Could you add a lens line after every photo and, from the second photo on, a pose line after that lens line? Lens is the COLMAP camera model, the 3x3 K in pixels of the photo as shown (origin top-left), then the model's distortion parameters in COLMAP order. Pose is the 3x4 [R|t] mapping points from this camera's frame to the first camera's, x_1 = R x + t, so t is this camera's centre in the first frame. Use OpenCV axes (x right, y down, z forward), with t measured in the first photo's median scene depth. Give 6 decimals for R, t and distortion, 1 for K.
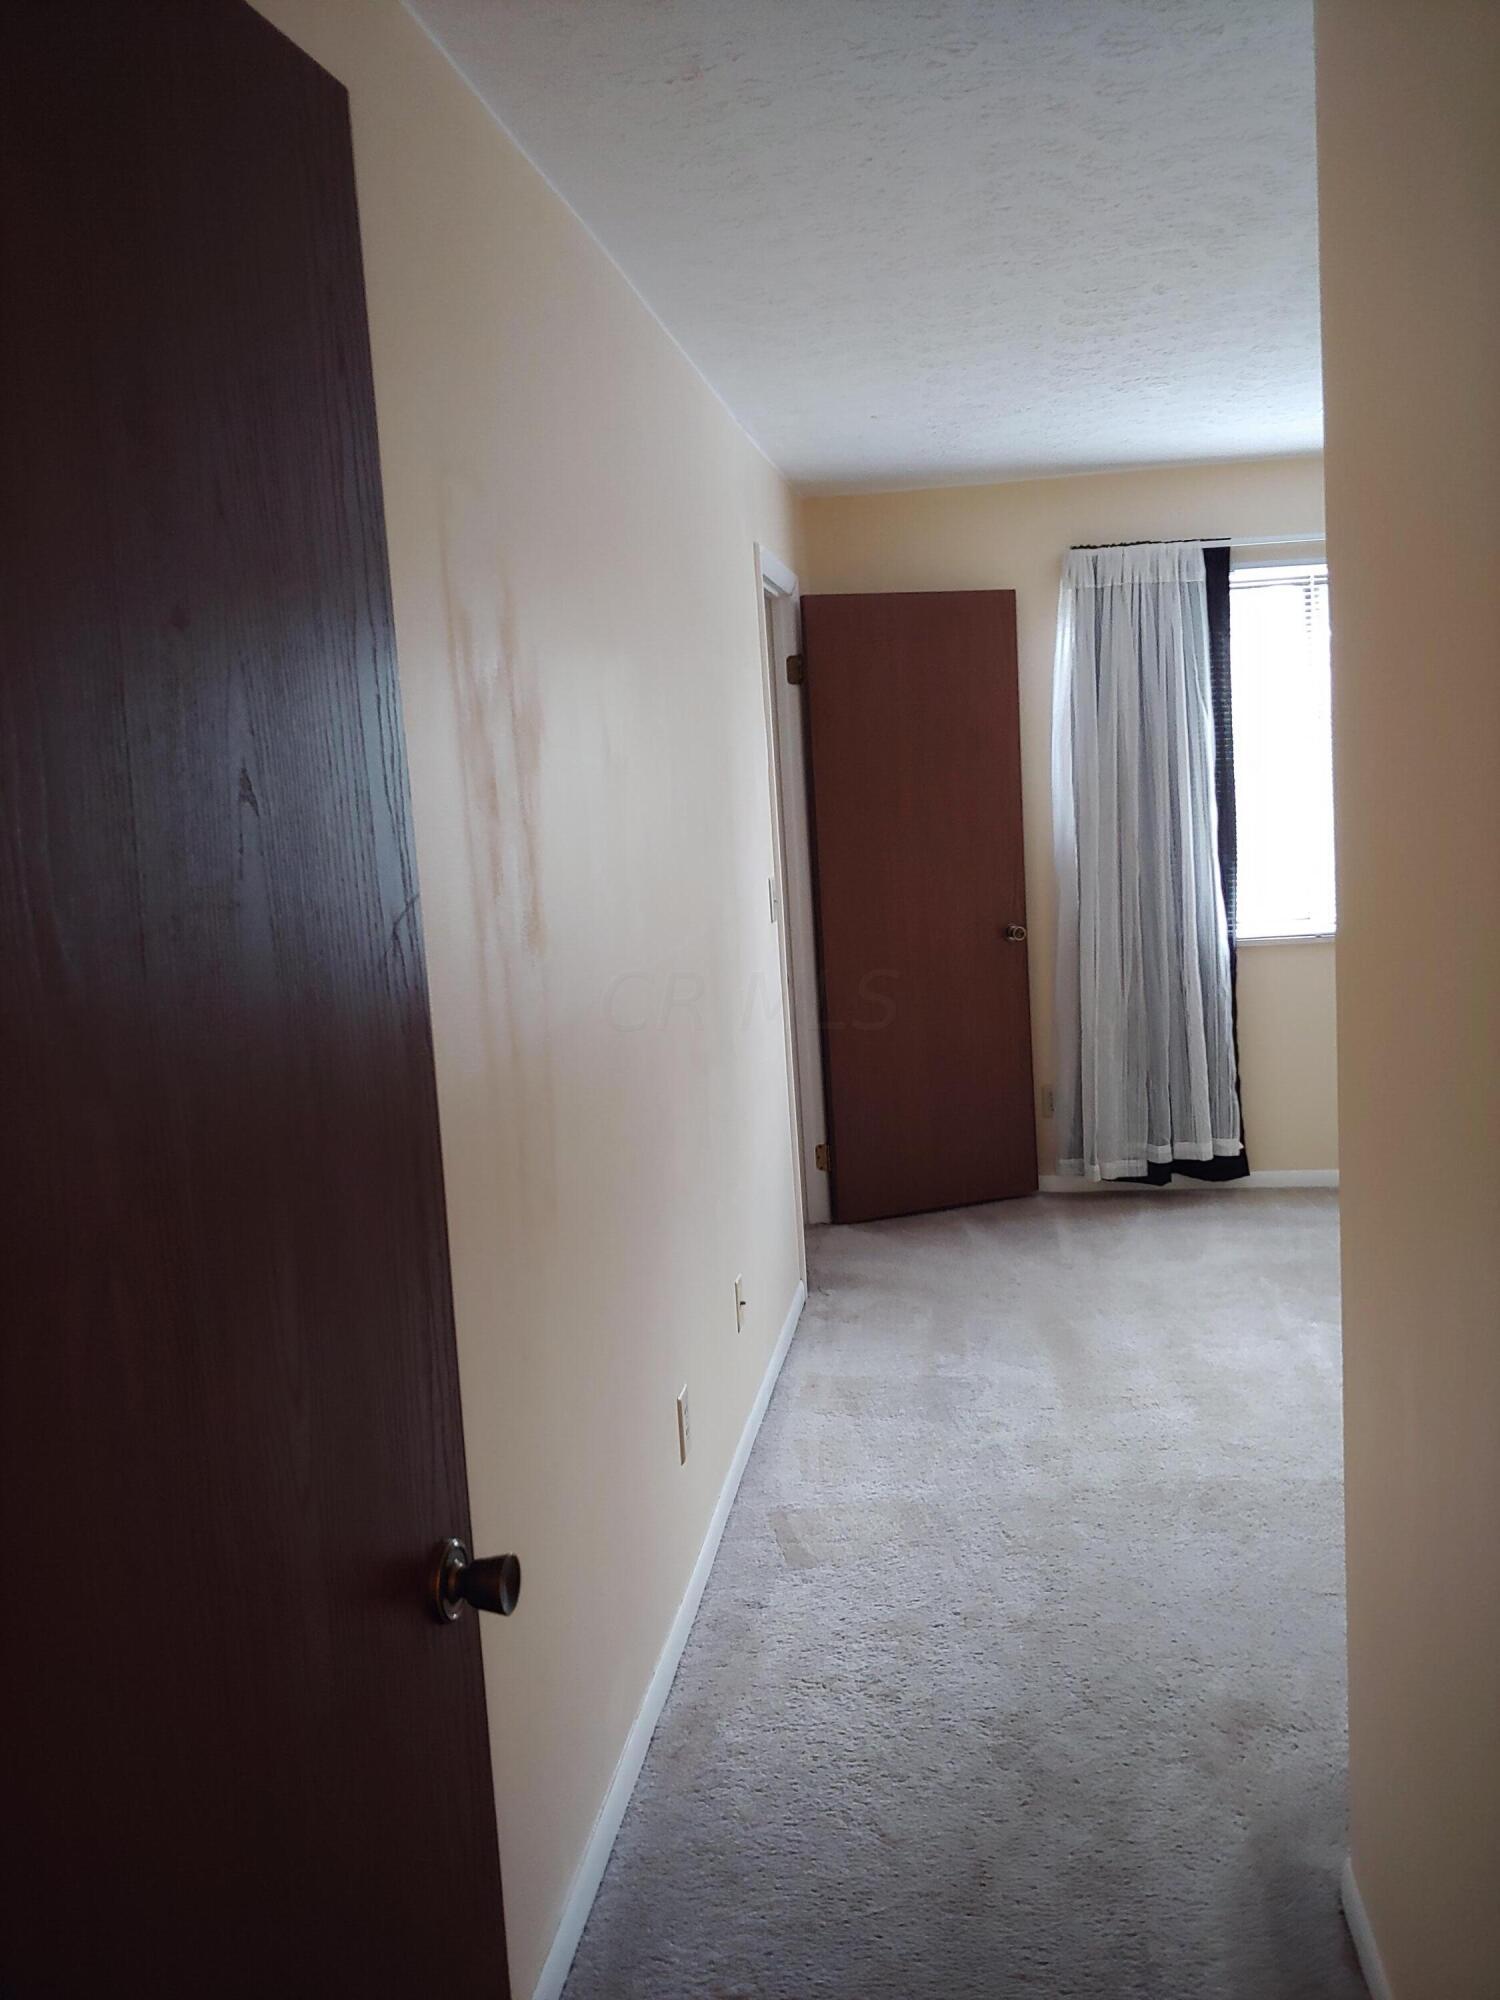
lens RADIAL K [[1769.7, 0, 738.7], [0, 1769.7, 992.1], [0, 0, 1]] dist [0.065339, -0.119947]
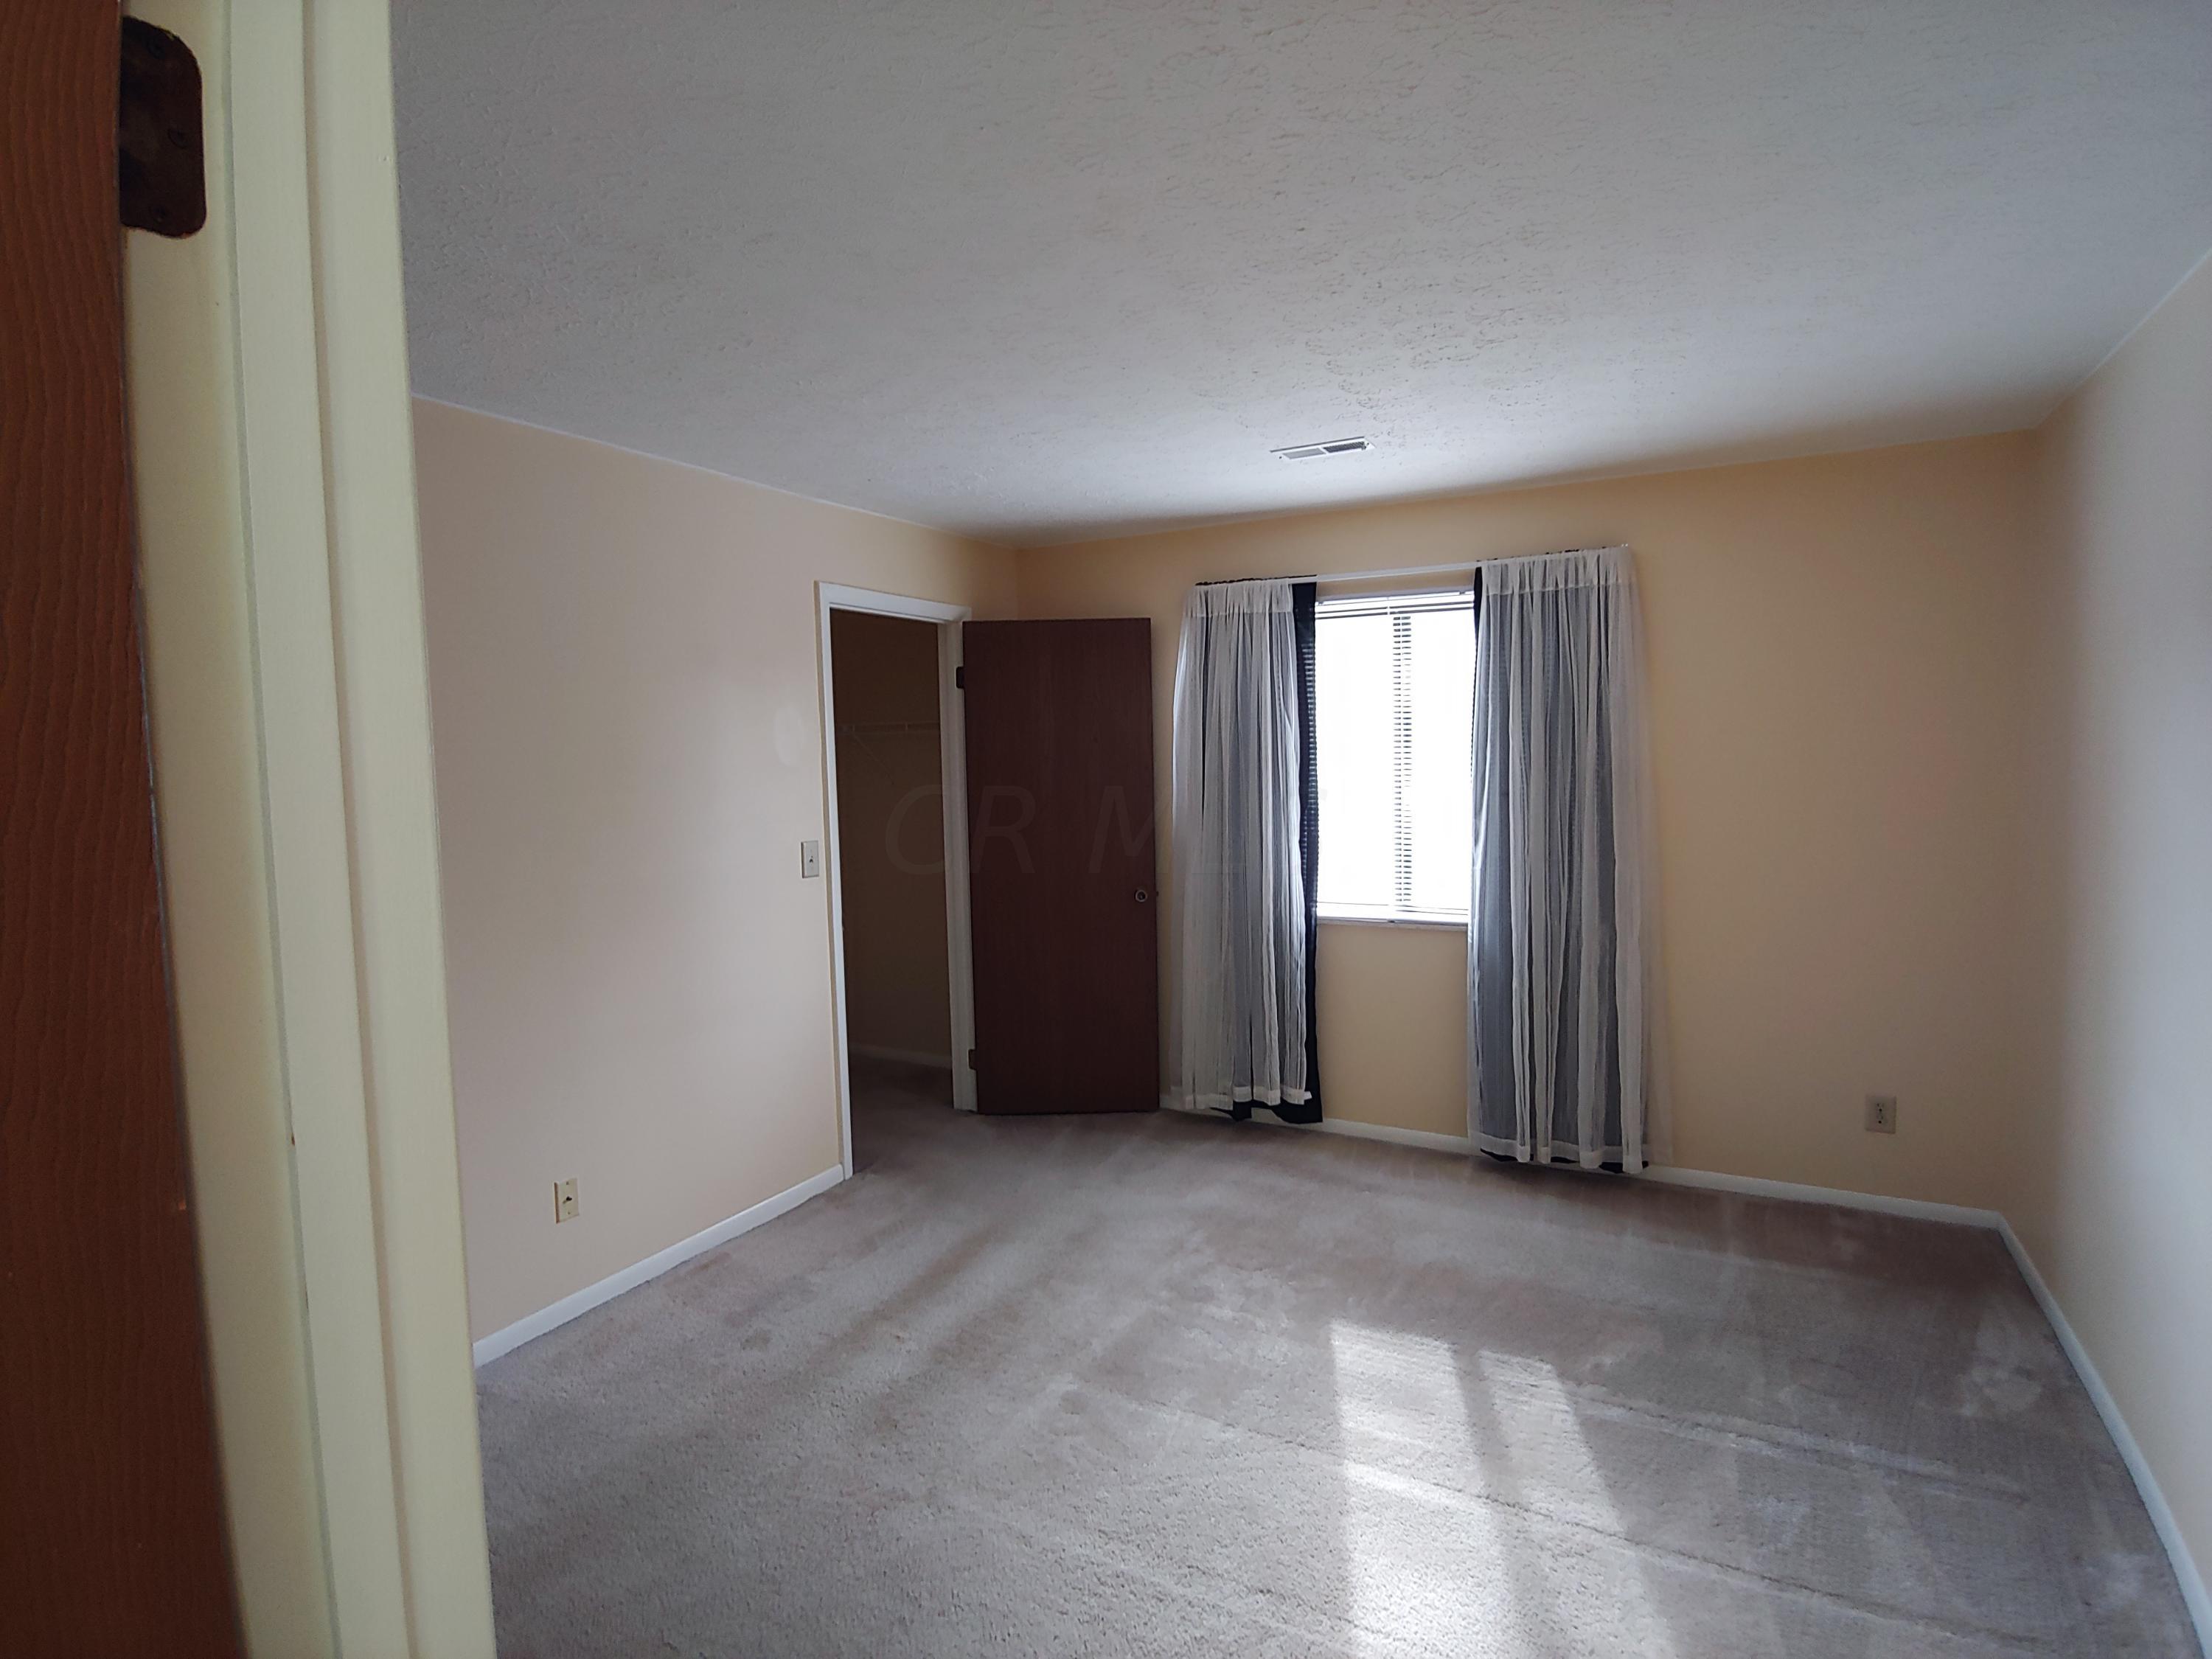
lens RADIAL K [[1118.2, 0, 1118.4], [0, 1118.2, 826.0], [0, 0, 1]] dist [-0.004323, -0.002866]
pose [[0.938418, 0.065563, -0.339224, 0.411400], [-0.078999, 0.996537, -0.025935, -0.061350], [0.336349, 0.051136, 0.940348, 0.273768]]
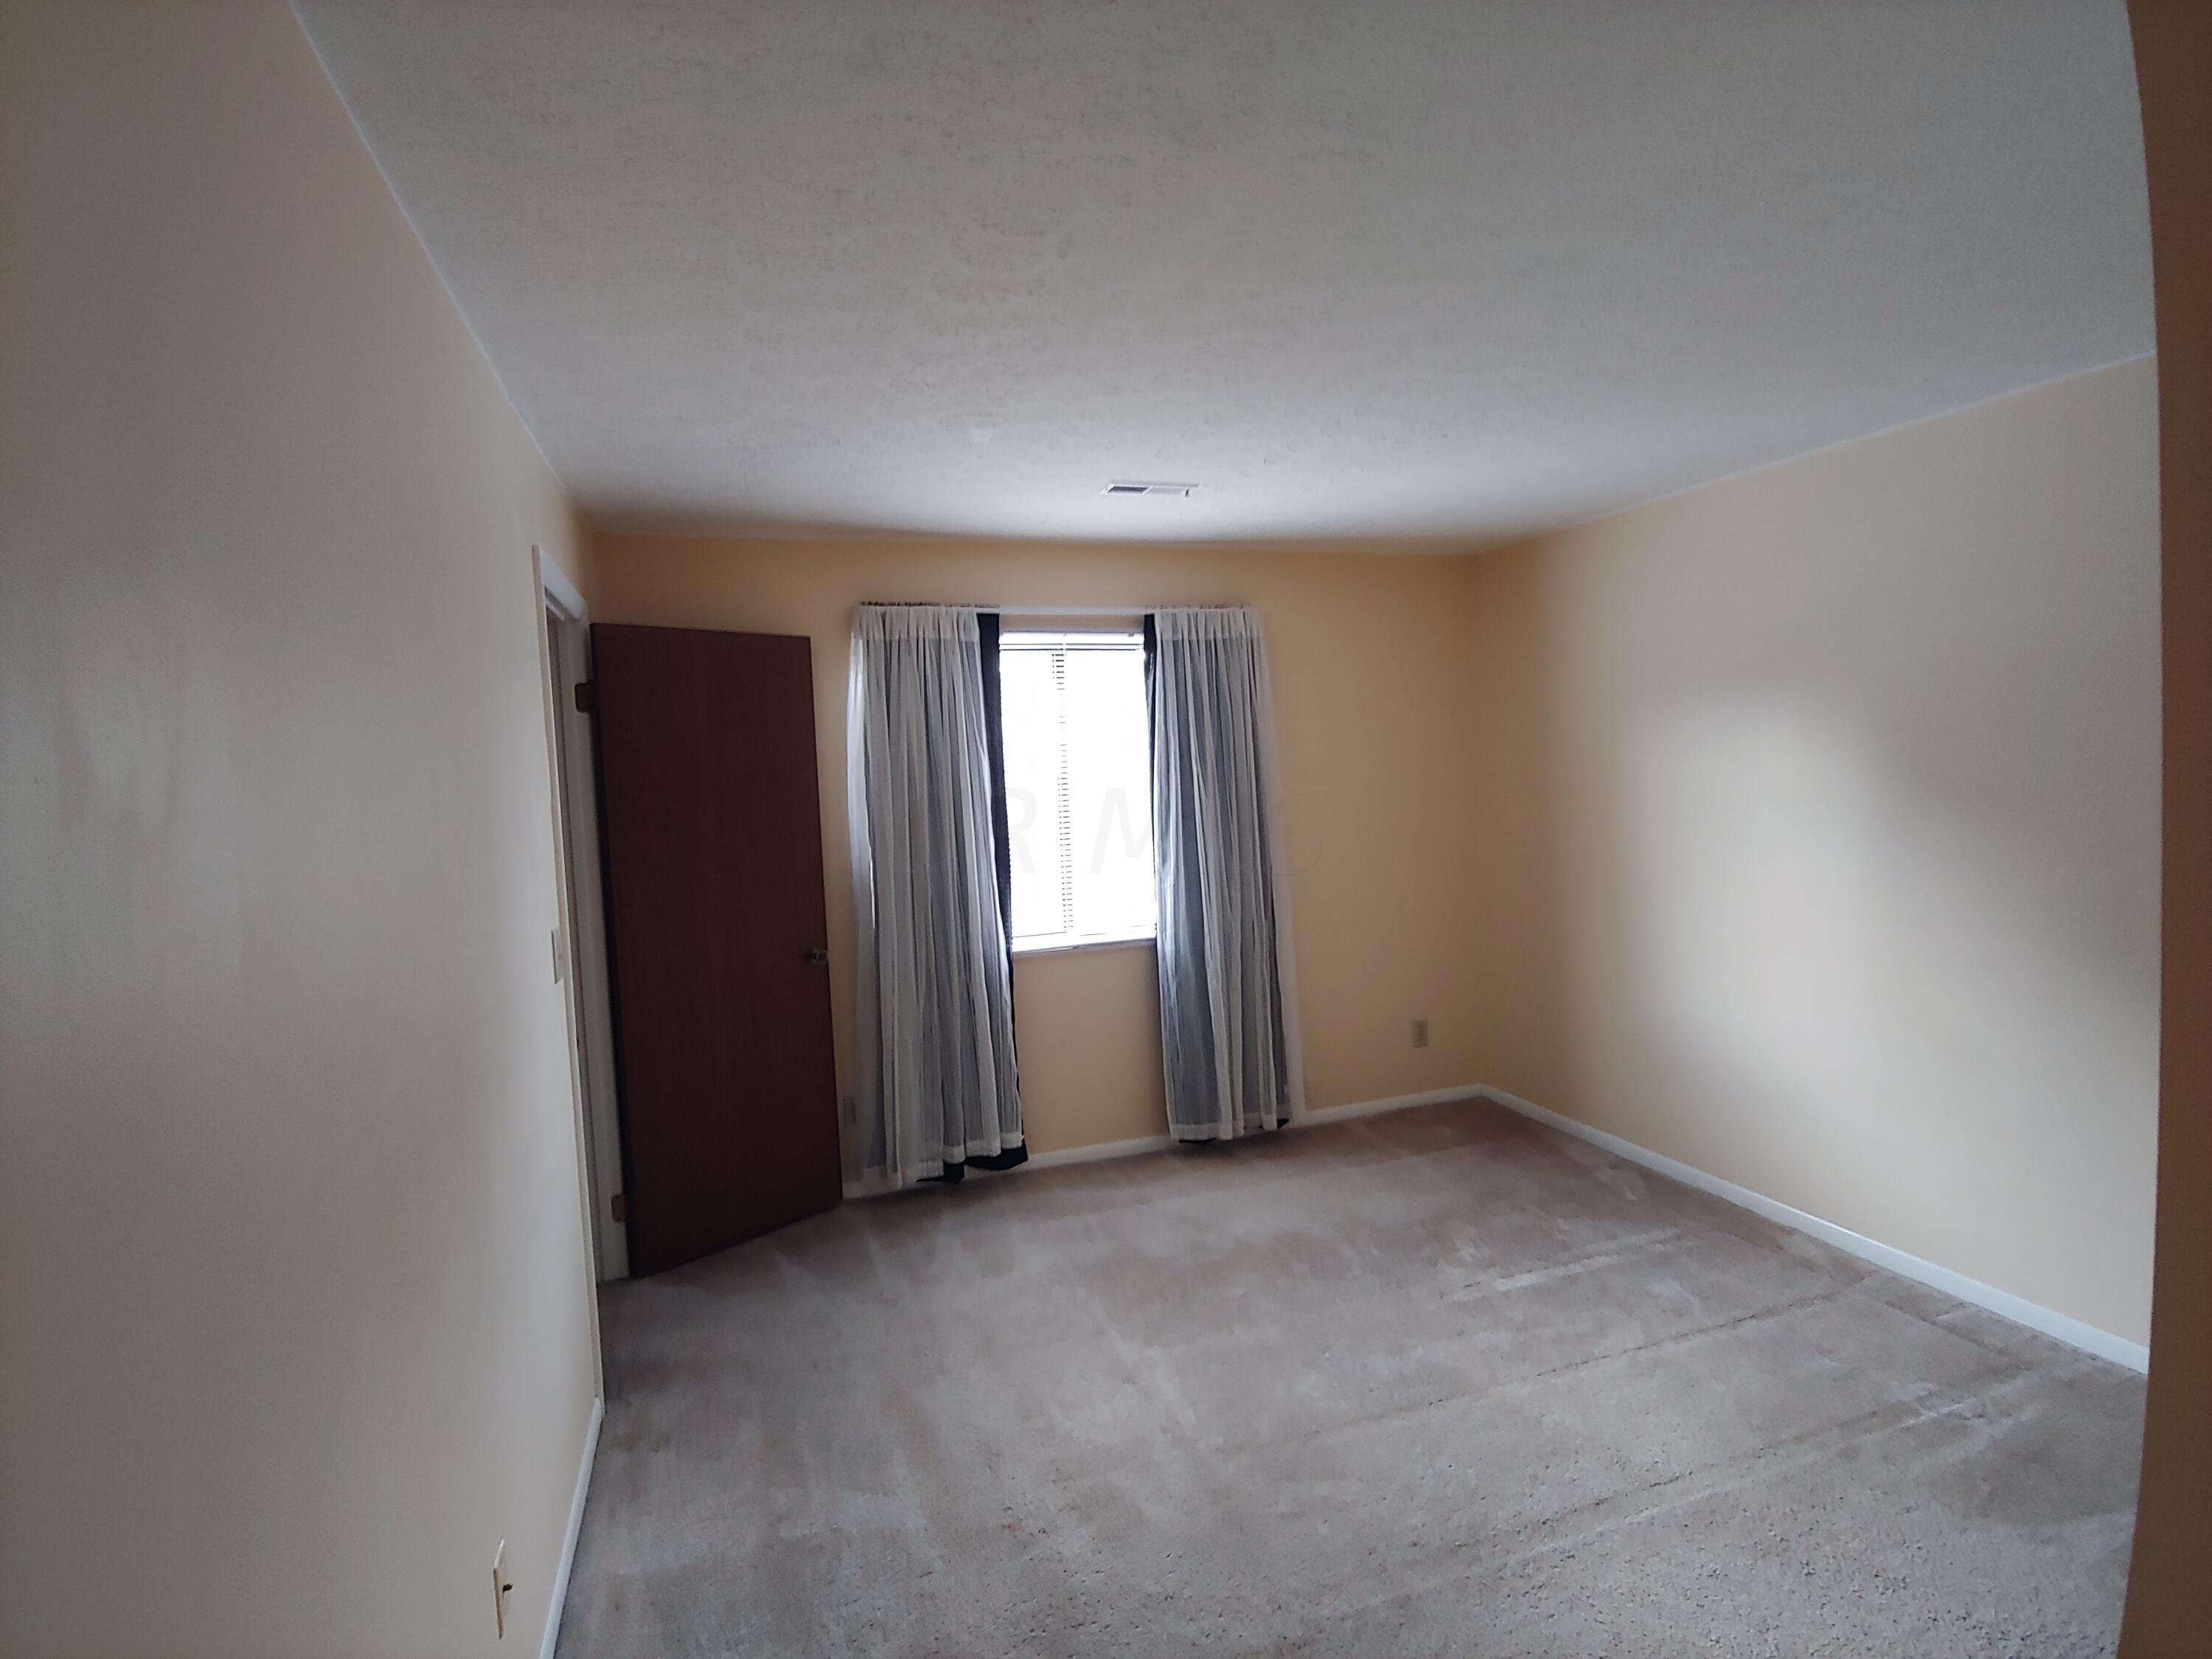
lens RADIAL K [[1118.2, 0, 1106.5], [0, 1118.2, 827.1], [0, 0, 1]] dist [-0.004323, -0.002866]
pose [[0.892262, -0.002013, 0.451513, 0.010646], [0.045029, 0.995402, -0.084547, -0.047456], [-0.449267, 0.095769, 0.888250, 0.336225]]
